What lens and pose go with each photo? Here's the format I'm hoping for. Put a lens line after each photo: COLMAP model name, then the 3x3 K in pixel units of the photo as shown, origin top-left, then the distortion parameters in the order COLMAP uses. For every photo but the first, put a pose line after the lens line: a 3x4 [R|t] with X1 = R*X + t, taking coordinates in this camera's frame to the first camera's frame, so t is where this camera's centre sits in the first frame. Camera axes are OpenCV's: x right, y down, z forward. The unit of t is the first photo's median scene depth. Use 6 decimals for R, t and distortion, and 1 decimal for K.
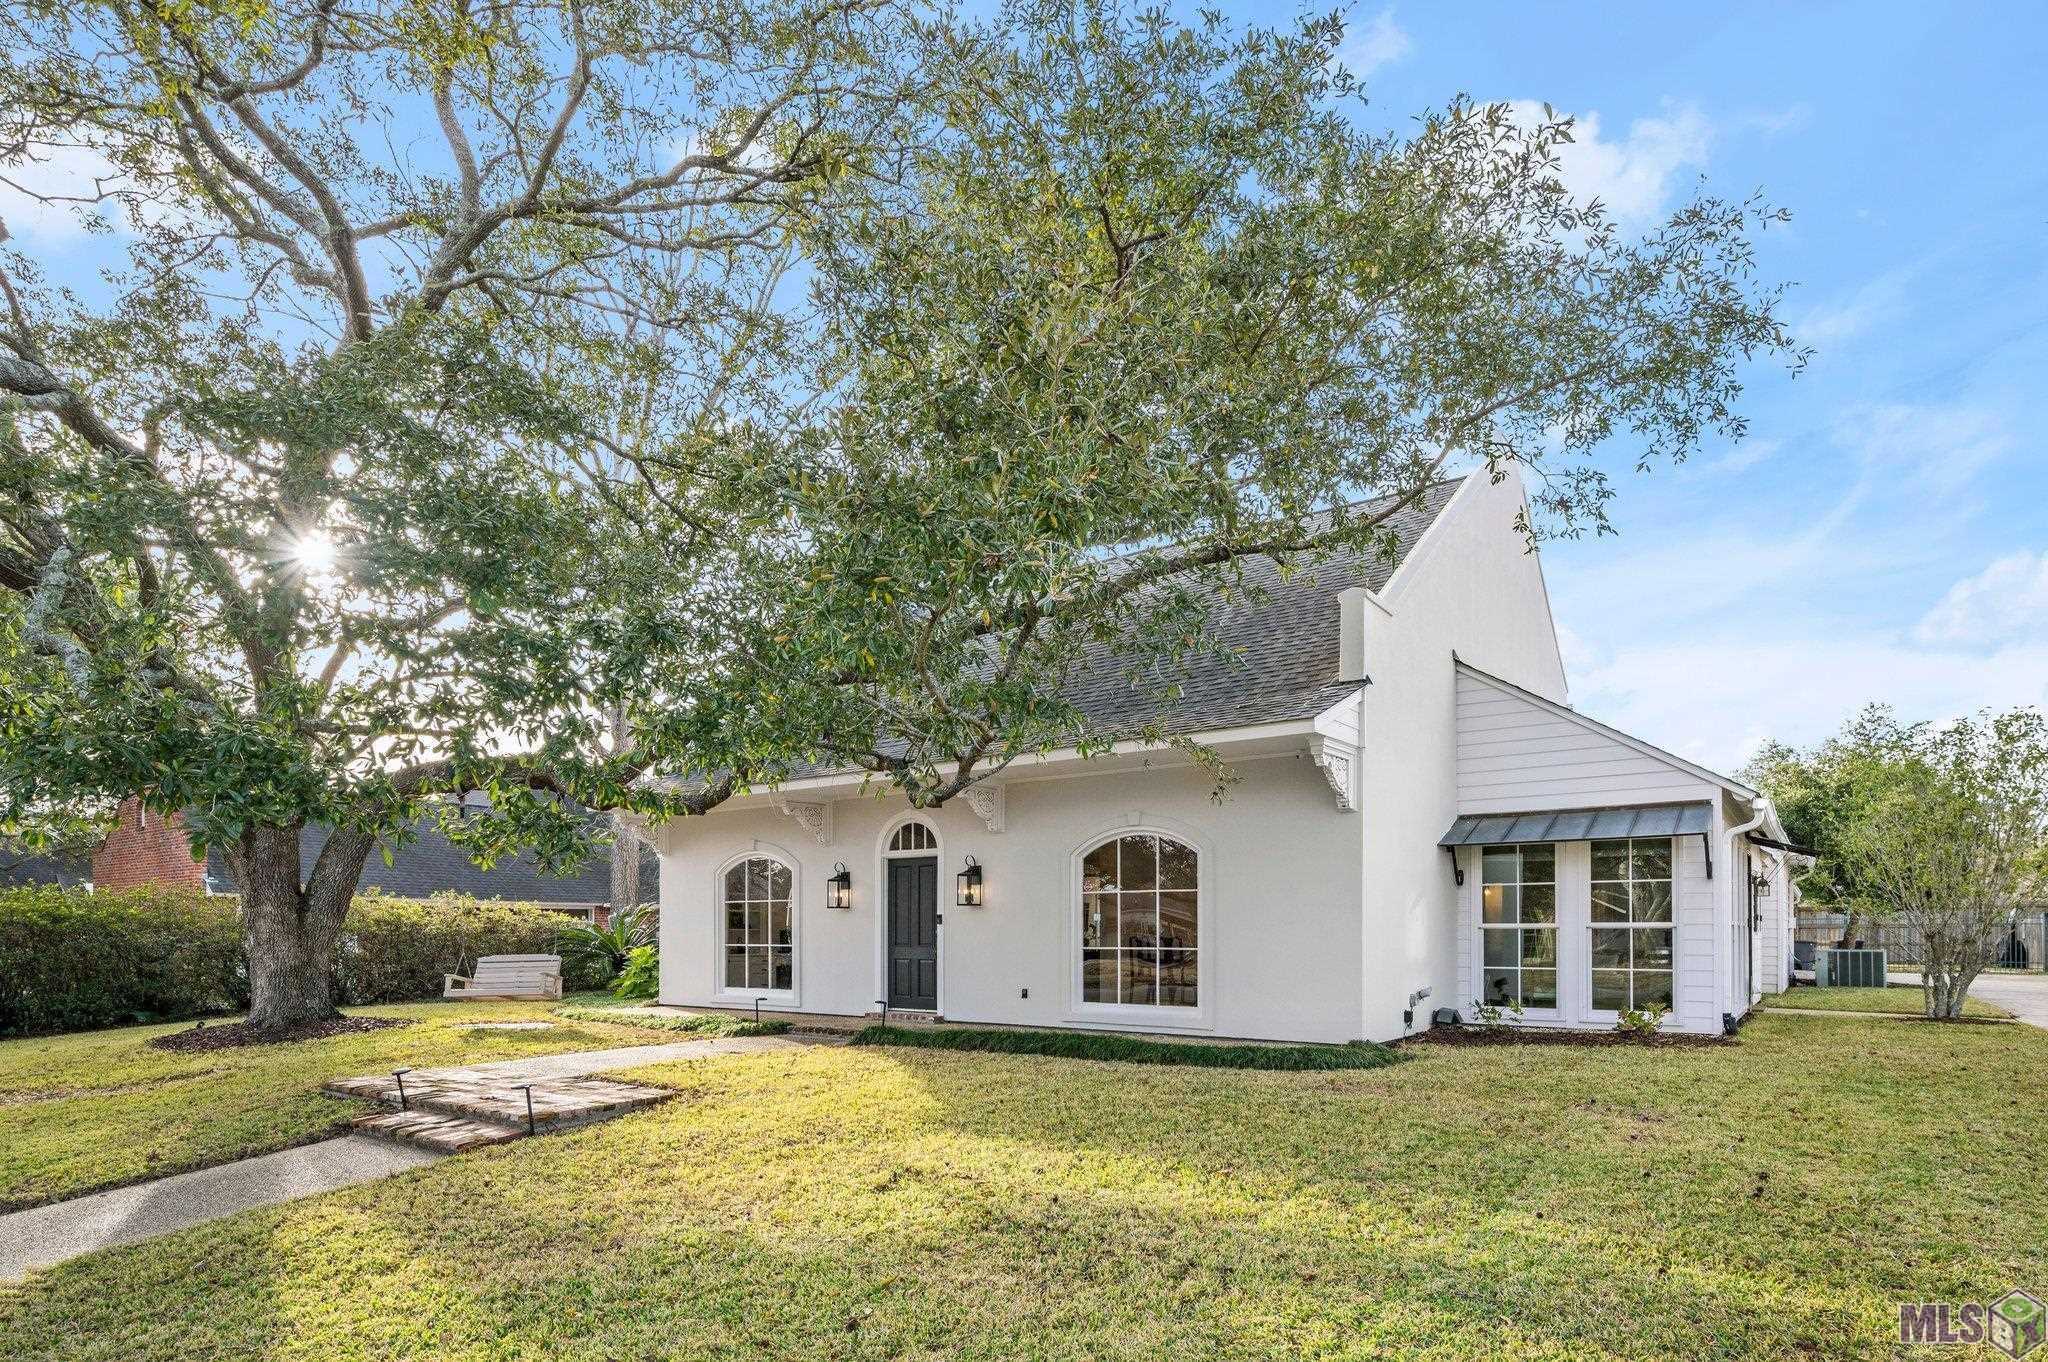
lens RADIAL K [[1043.0, 0, 1024.3], [0, 1043.0, 676.0], [0, 0, 1]] dist [0.017085, 0.000013]
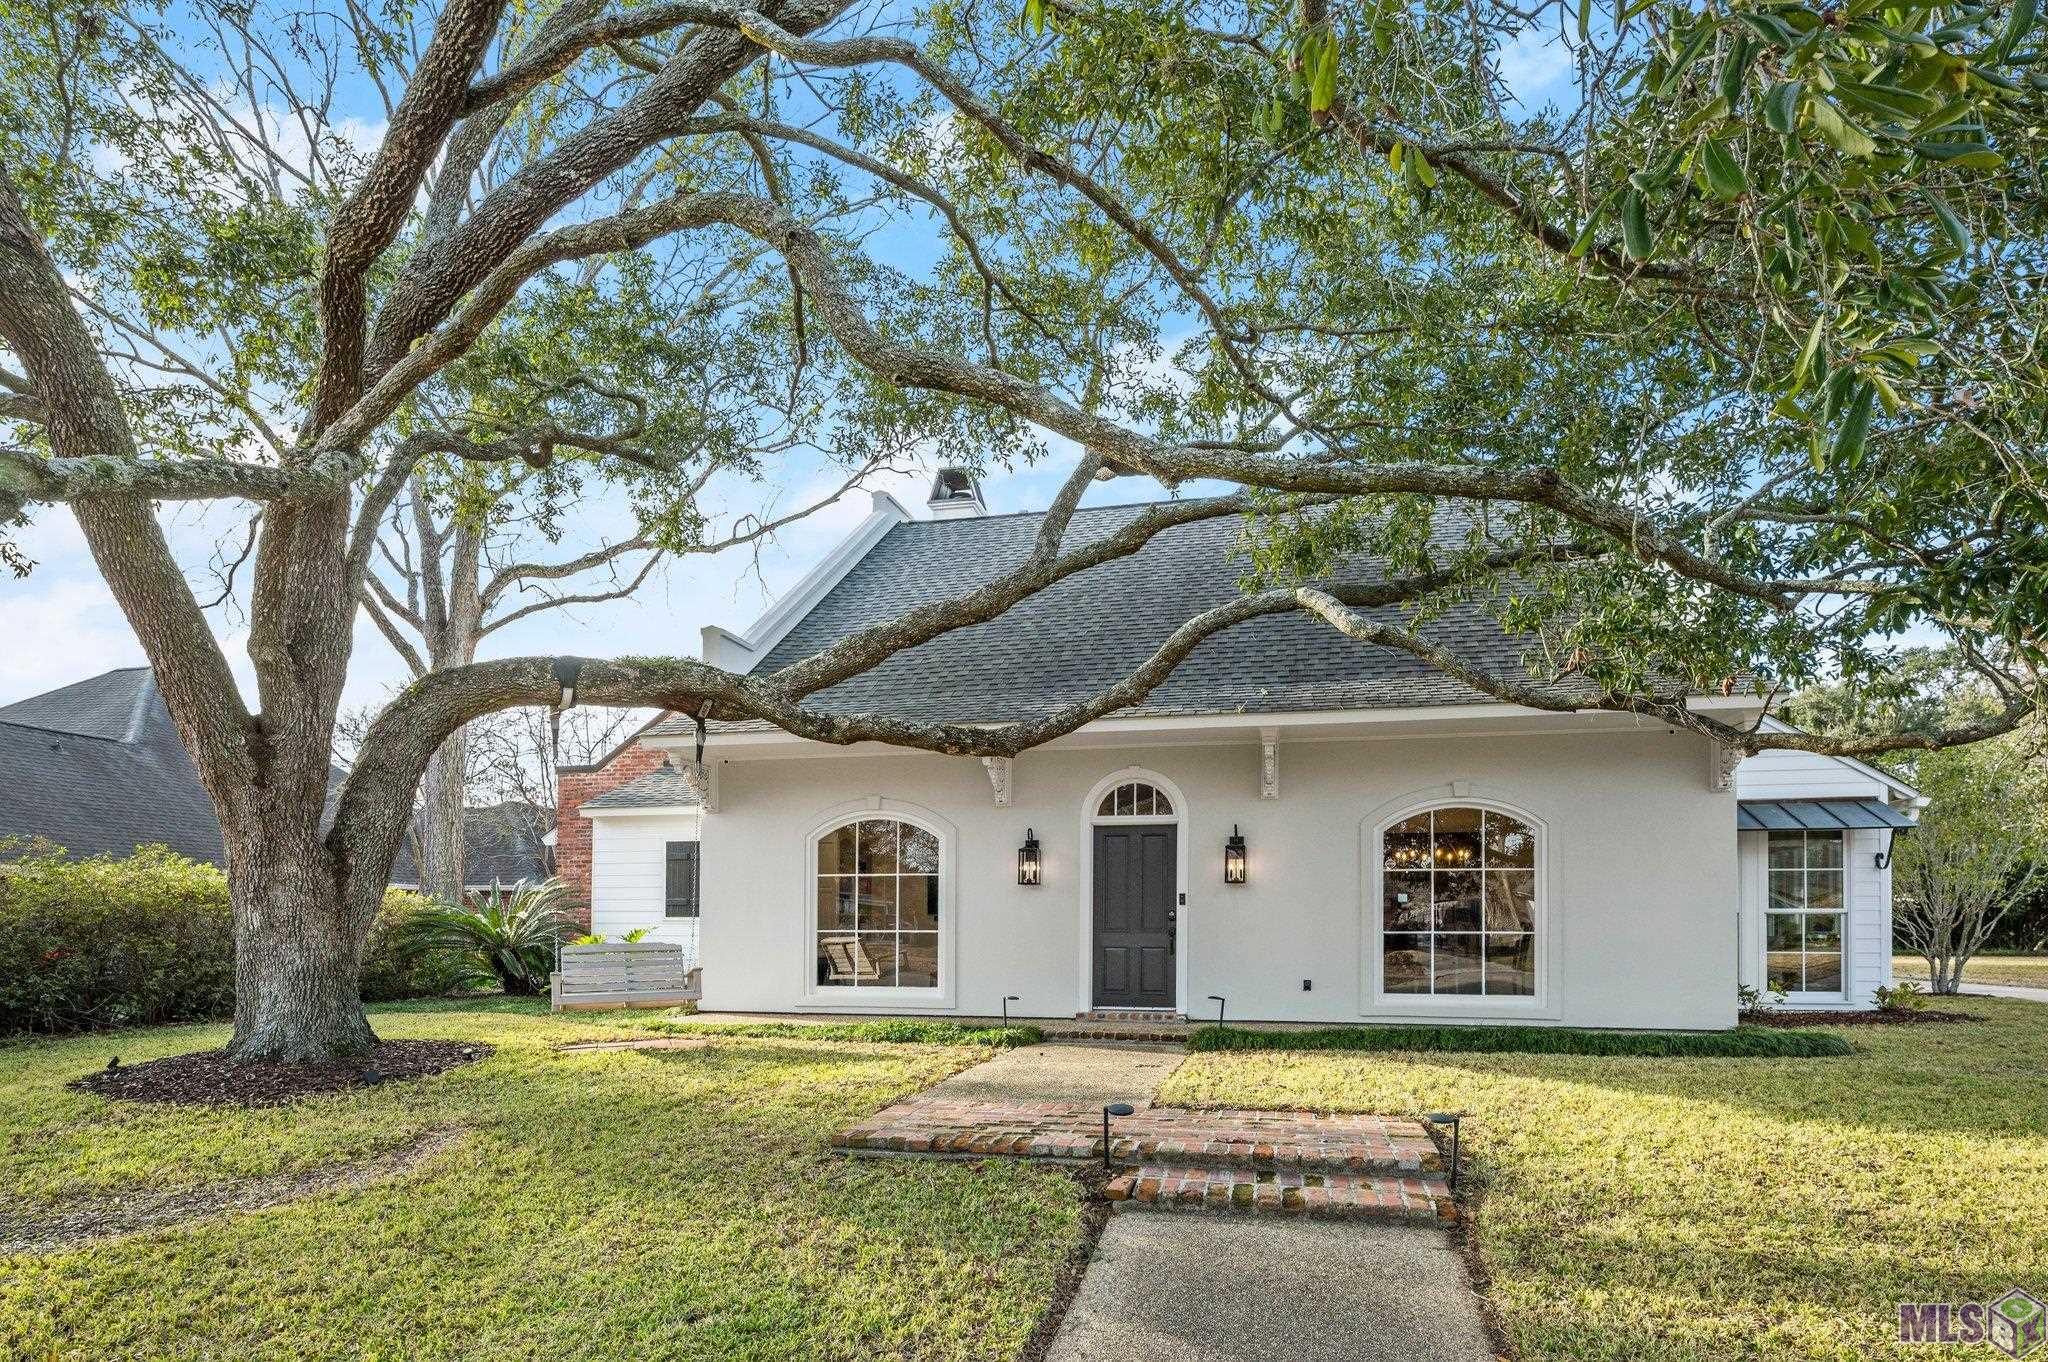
lens RADIAL K [[1137.2, 0, 1024.1], [0, 1137.2, 686.1], [0, 0, 1]] dist [0.007035, 0.000314]
pose [[0.918903, 0.081651, 0.385940, -0.568119], [-0.095130, 0.995337, 0.015923, 0.062774], [-0.382841, -0.051346, 0.922386, 0.227060]]
